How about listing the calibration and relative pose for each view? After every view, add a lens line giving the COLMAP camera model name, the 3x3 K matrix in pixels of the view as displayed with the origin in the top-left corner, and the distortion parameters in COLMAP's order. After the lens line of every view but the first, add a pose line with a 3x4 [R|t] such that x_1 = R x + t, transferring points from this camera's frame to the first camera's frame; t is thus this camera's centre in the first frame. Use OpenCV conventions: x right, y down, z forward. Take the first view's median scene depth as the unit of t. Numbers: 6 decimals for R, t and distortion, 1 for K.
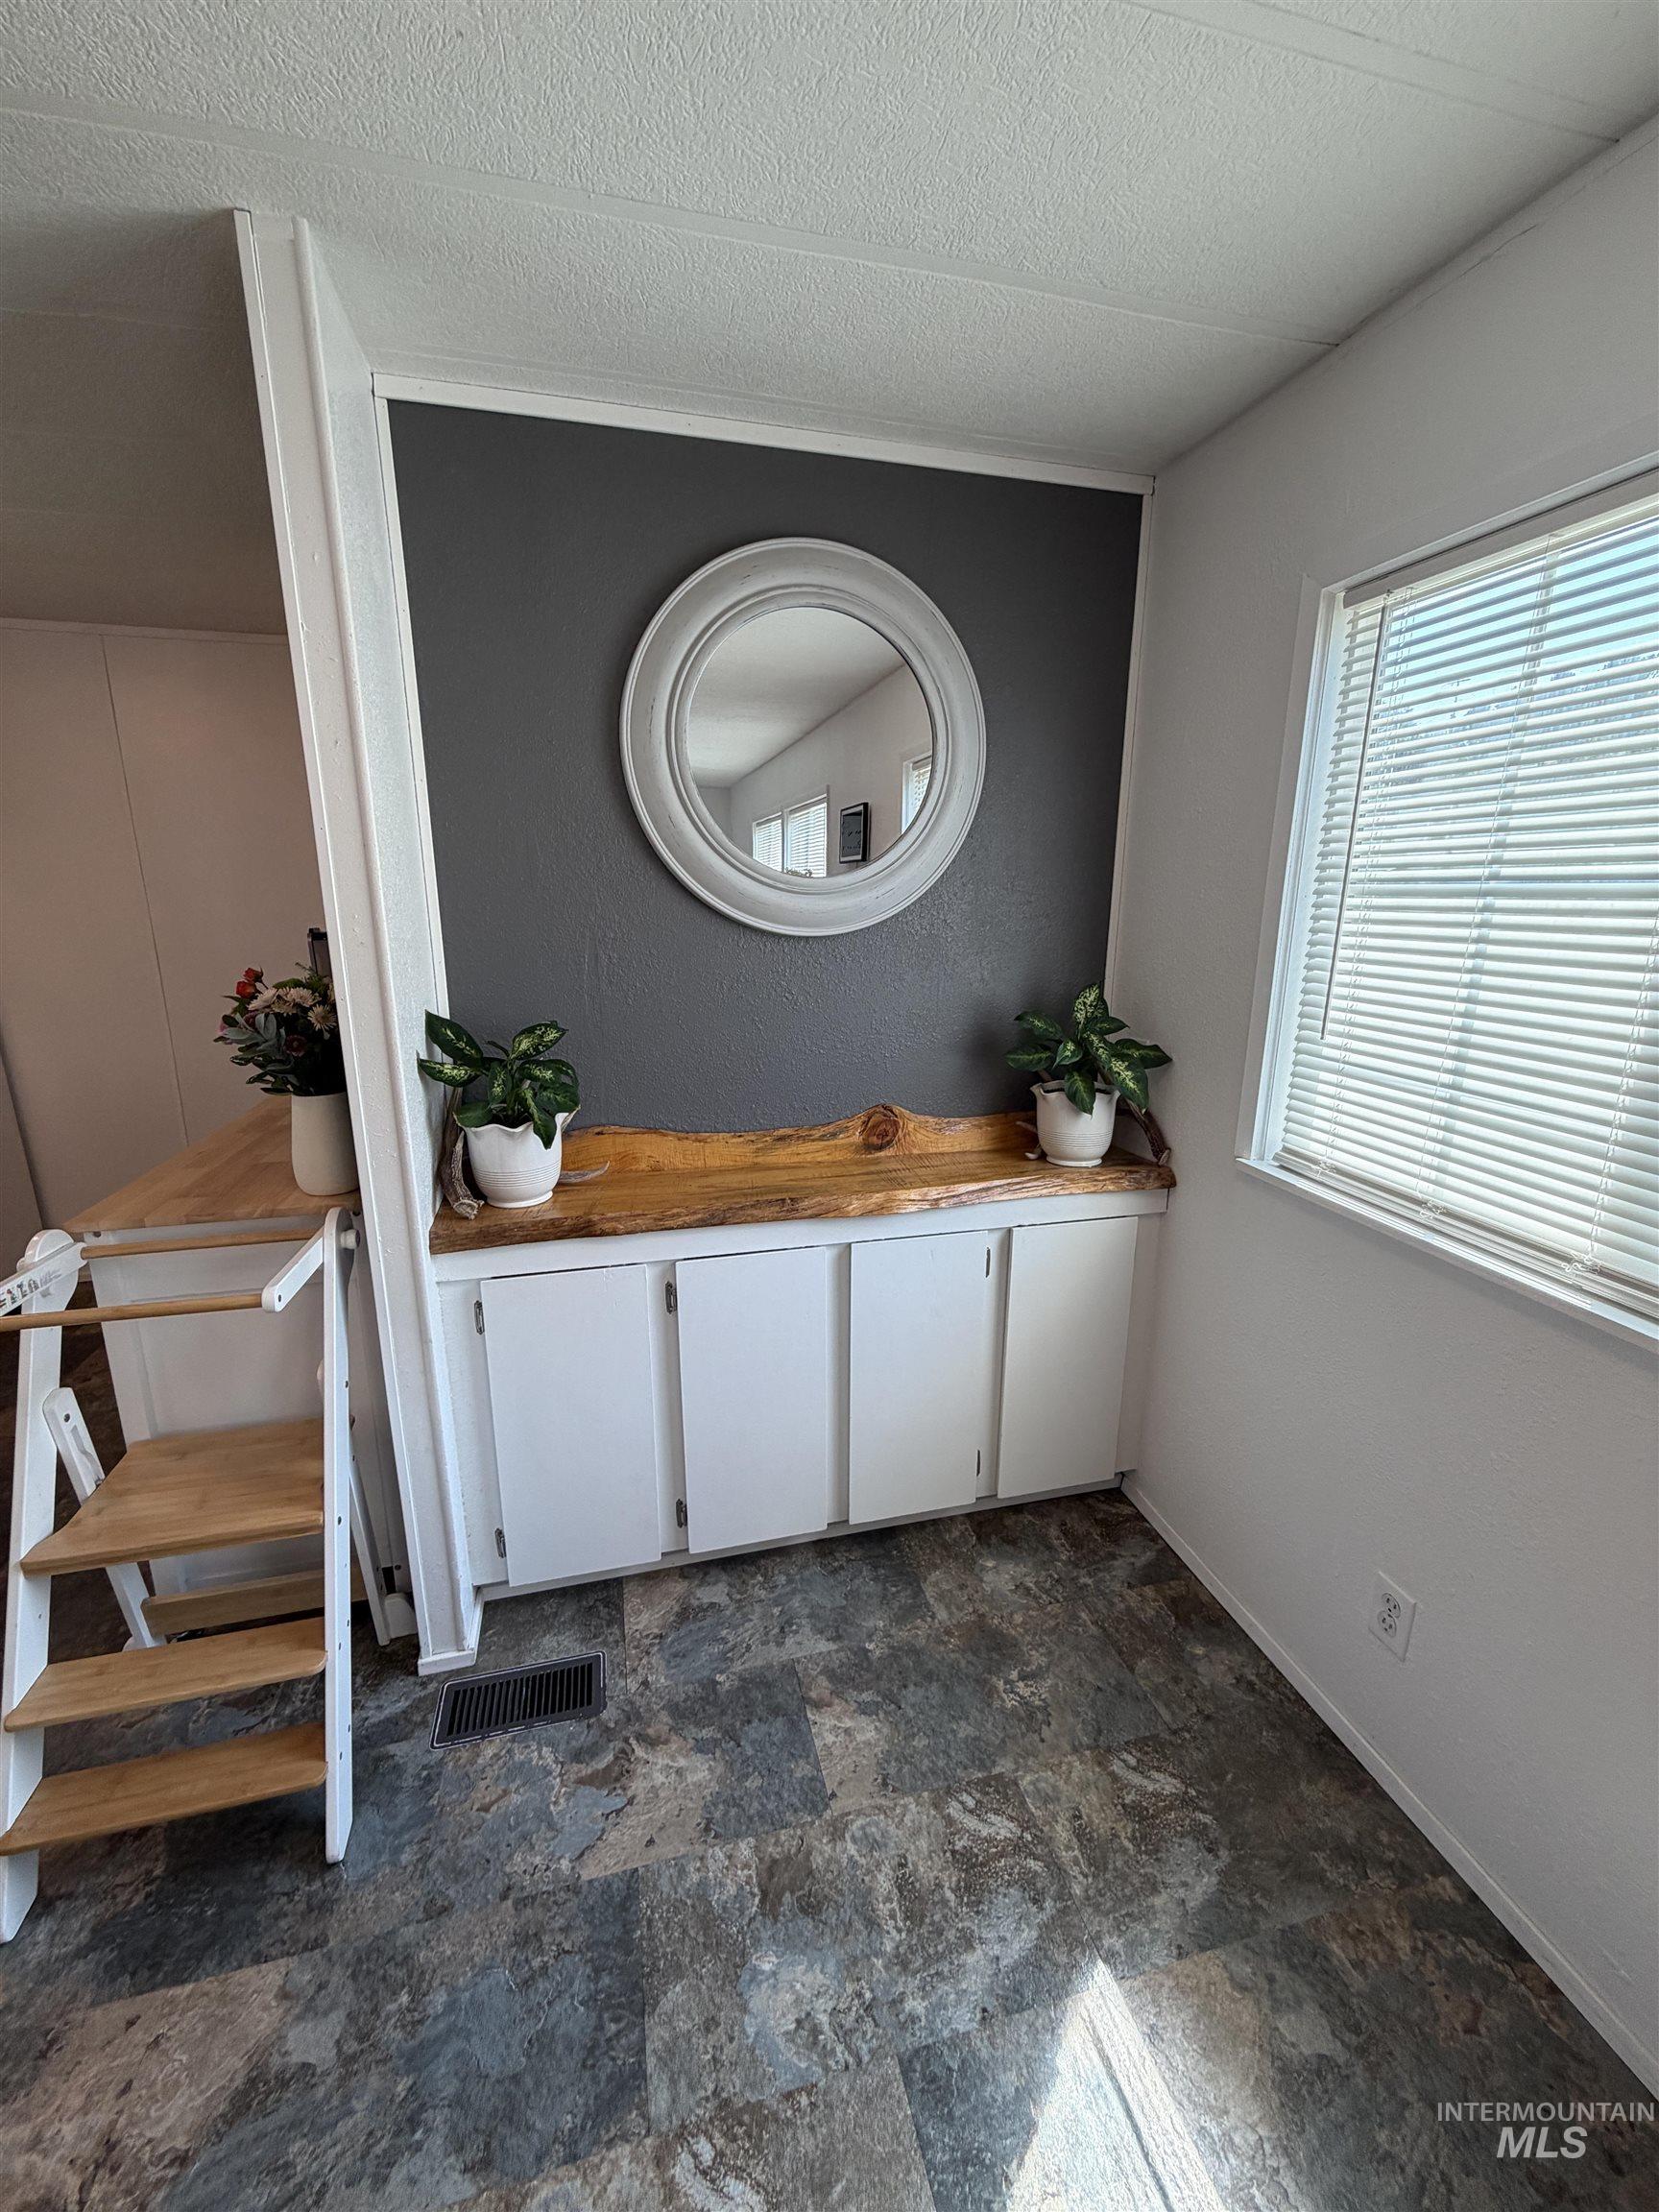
lens RADIAL K [[881.8, 0, 822.2], [0, 881.8, 1102.1], [0, 0, 1]] dist [0.000625, 0.000160]
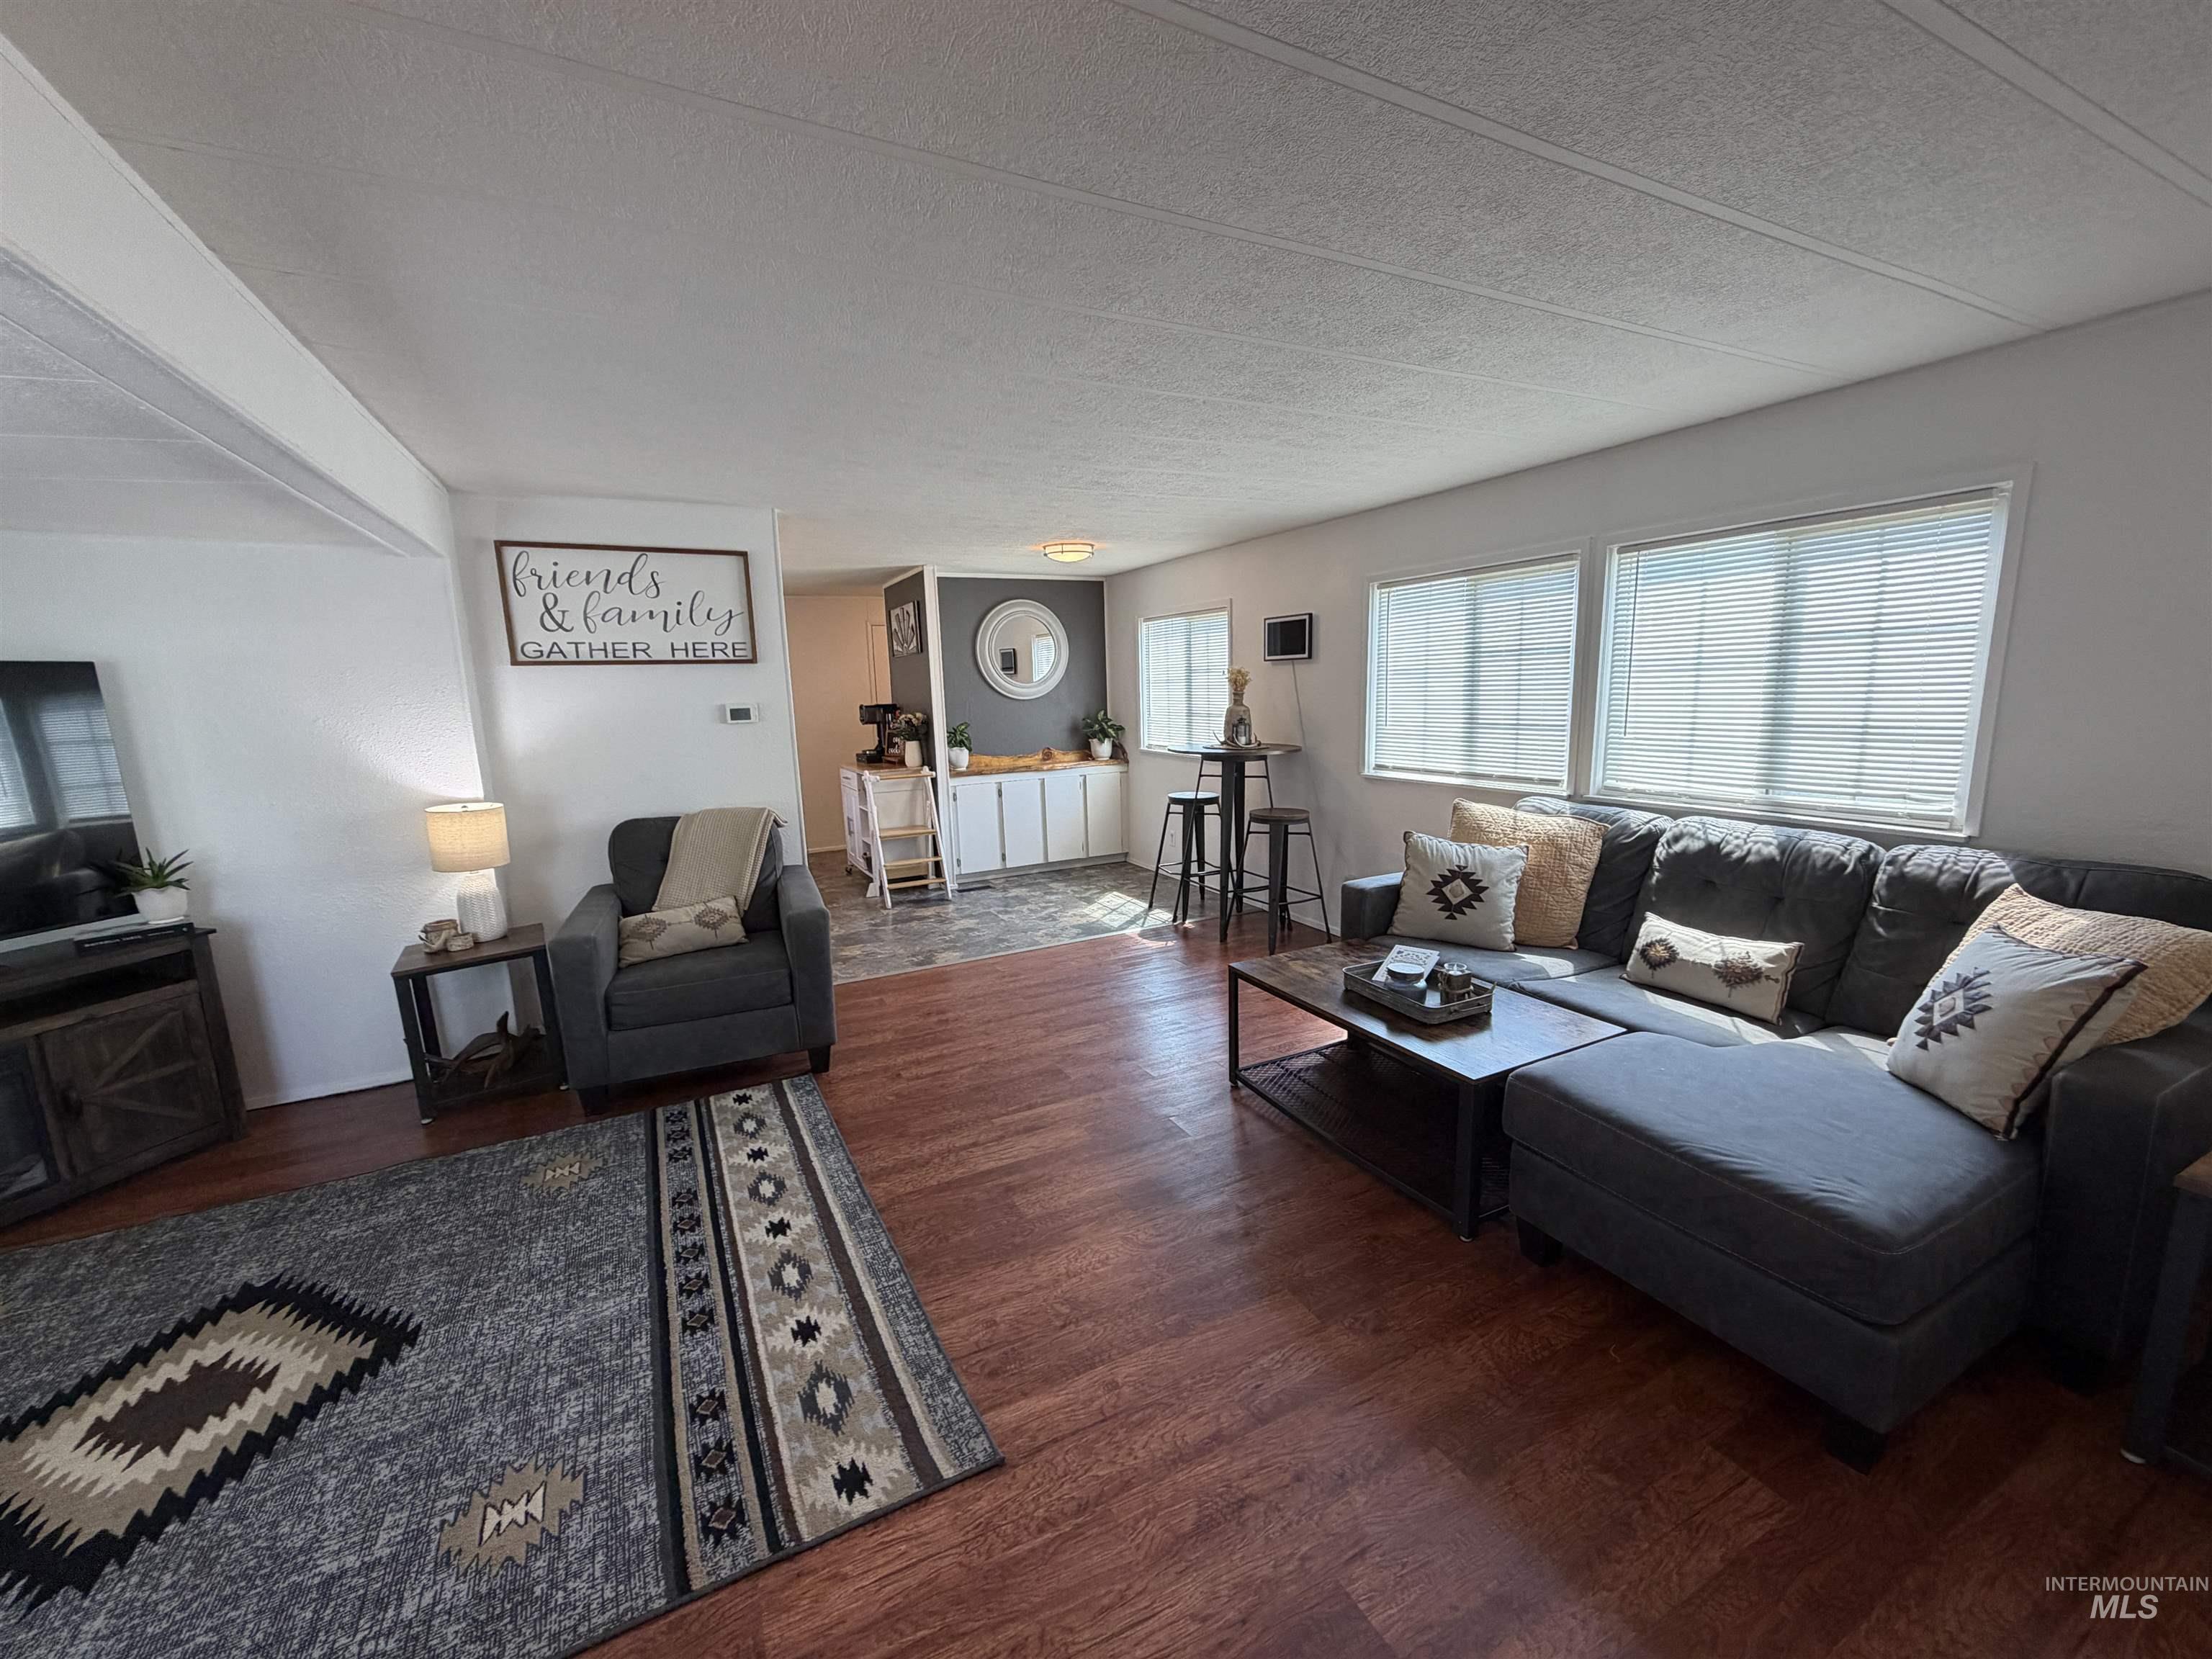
lens RADIAL K [[881.8, 0, 1097.4], [0, 881.8, 828.2], [0, 0, 1]] dist [0.000625, 0.000160]
pose [[0.974419, -0.067100, 0.214487, -0.623869], [0.084156, 0.993892, -0.071395, 0.722778], [-0.208386, 0.087619, 0.974114, -2.956747]]
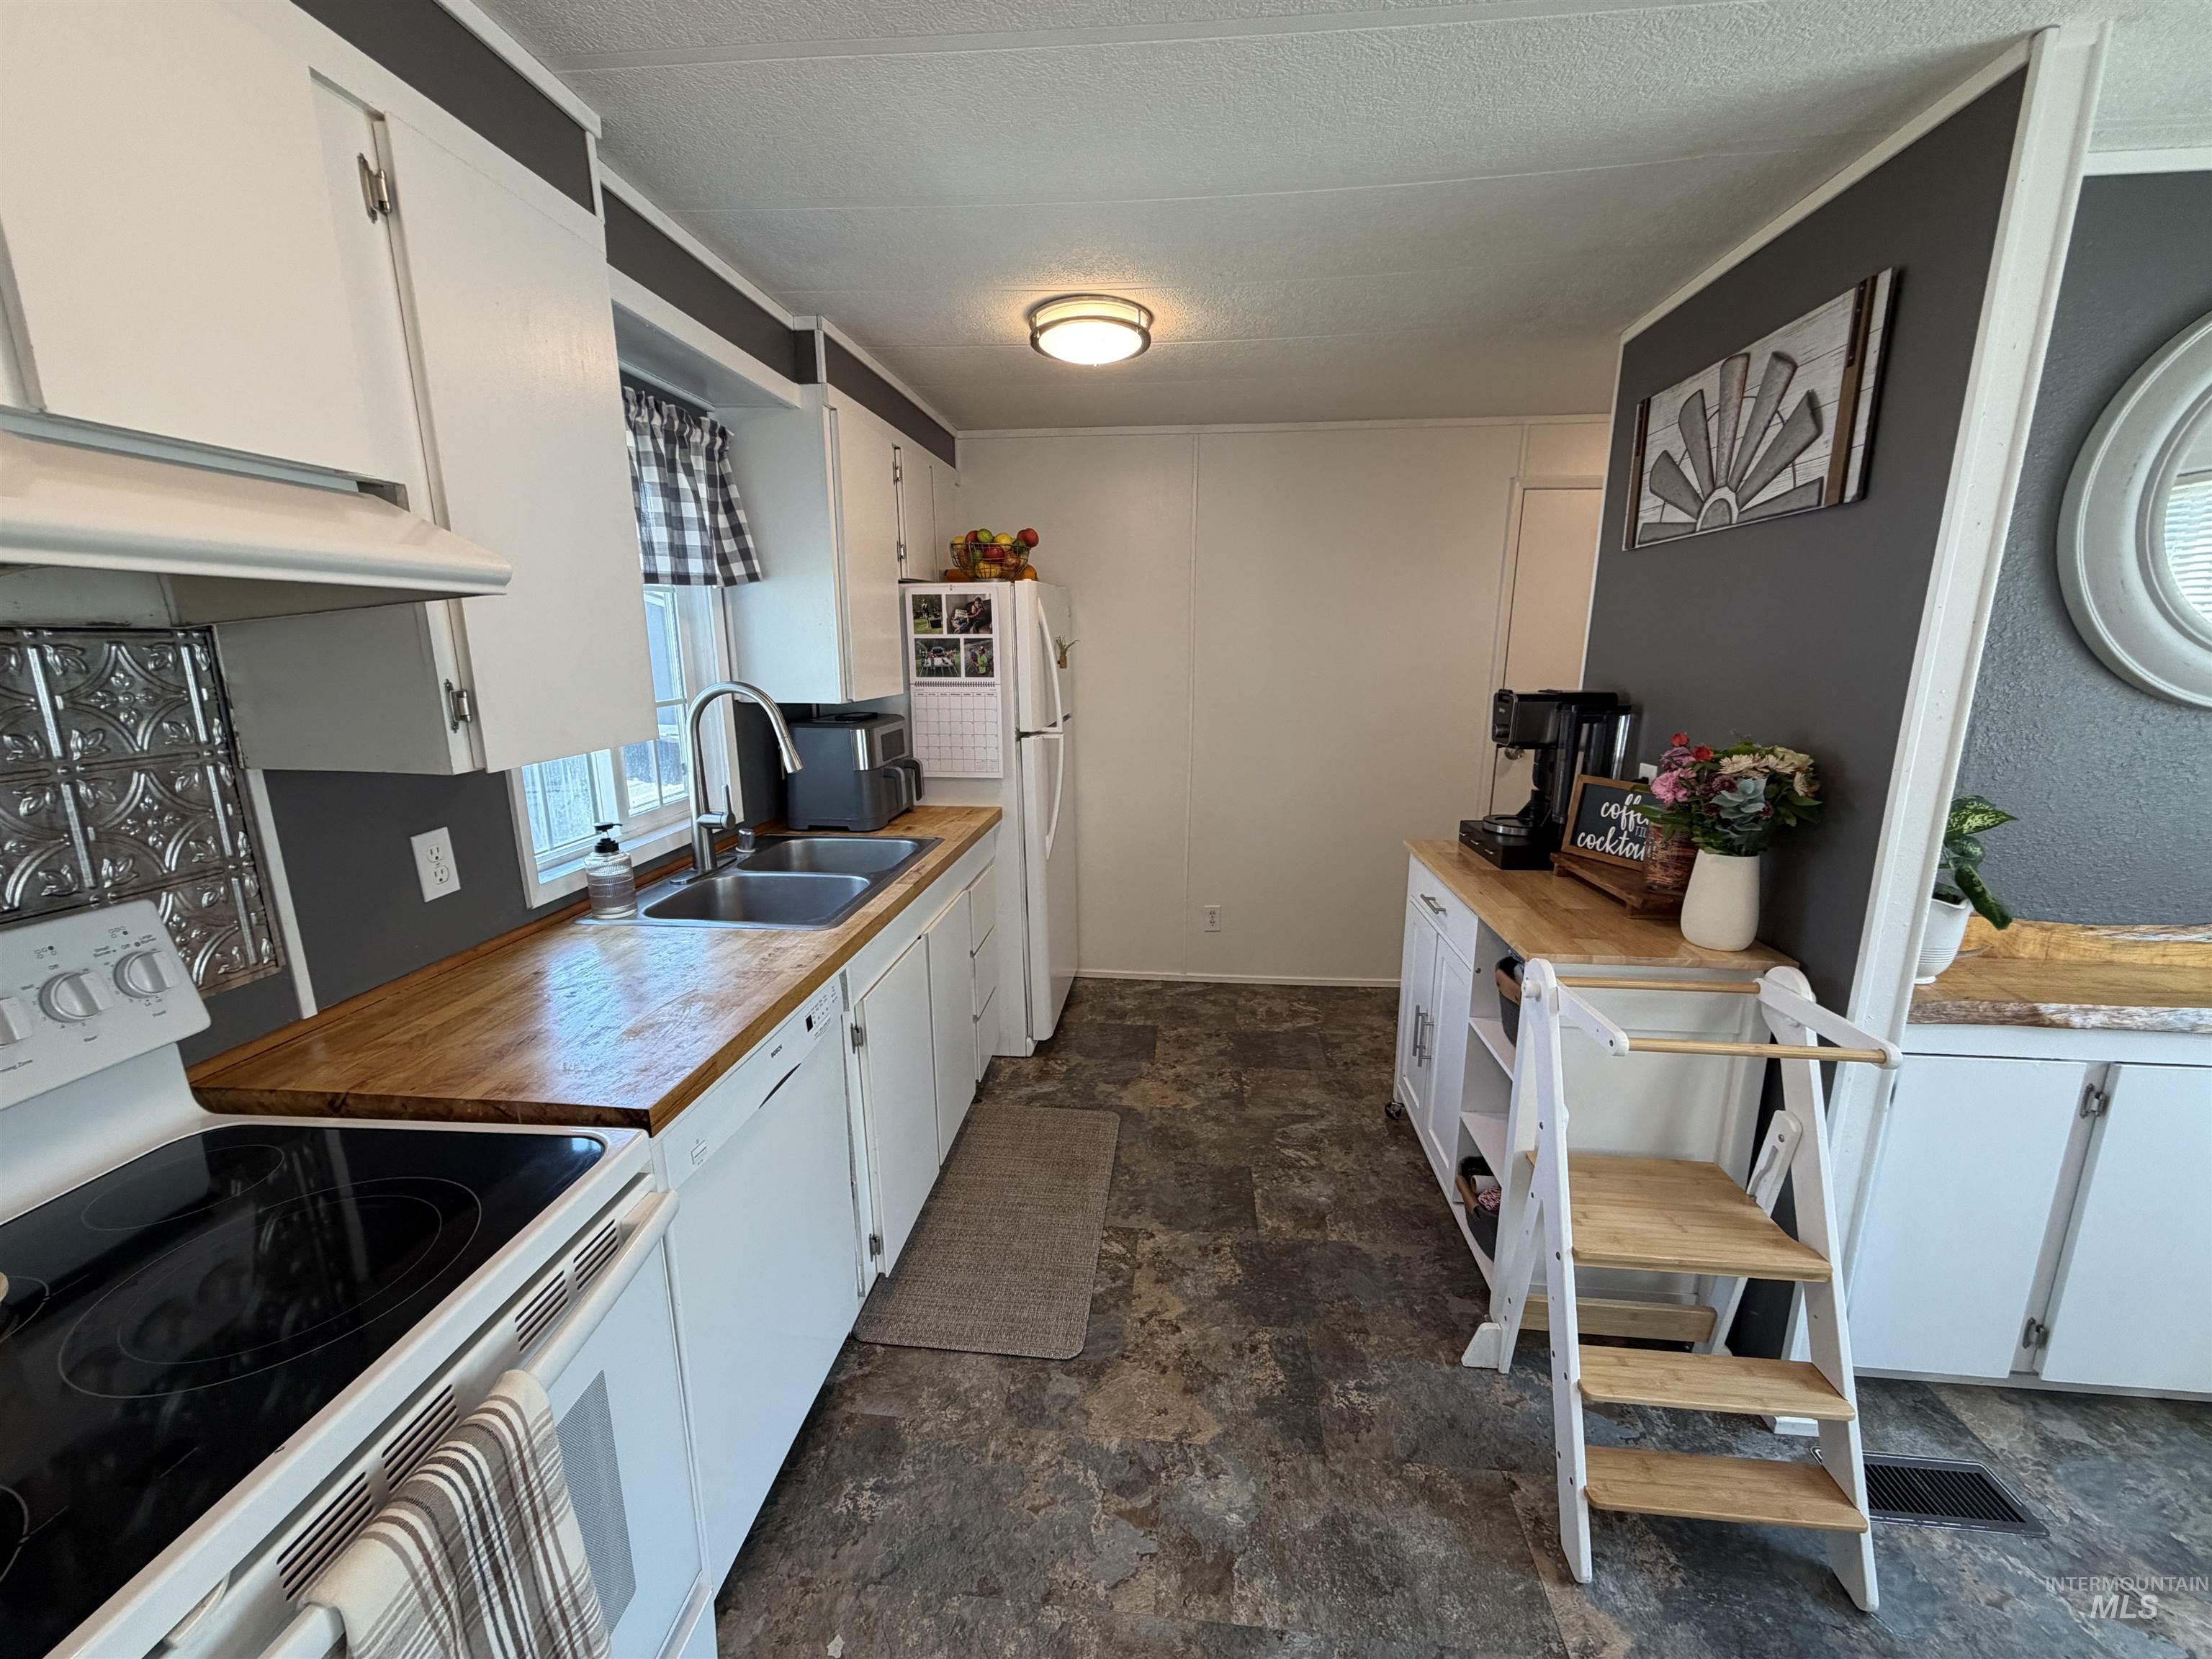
lens RADIAL K [[881.8, 0, 1101.2], [0, 881.8, 832.0], [0, 0, 1]] dist [0.000625, 0.000160]
pose [[0.941751, 0.069239, -0.329105, -0.906919], [-0.078420, 0.996812, -0.014688, 0.037679], [0.327039, 0.039641, 0.944179, -0.236556]]
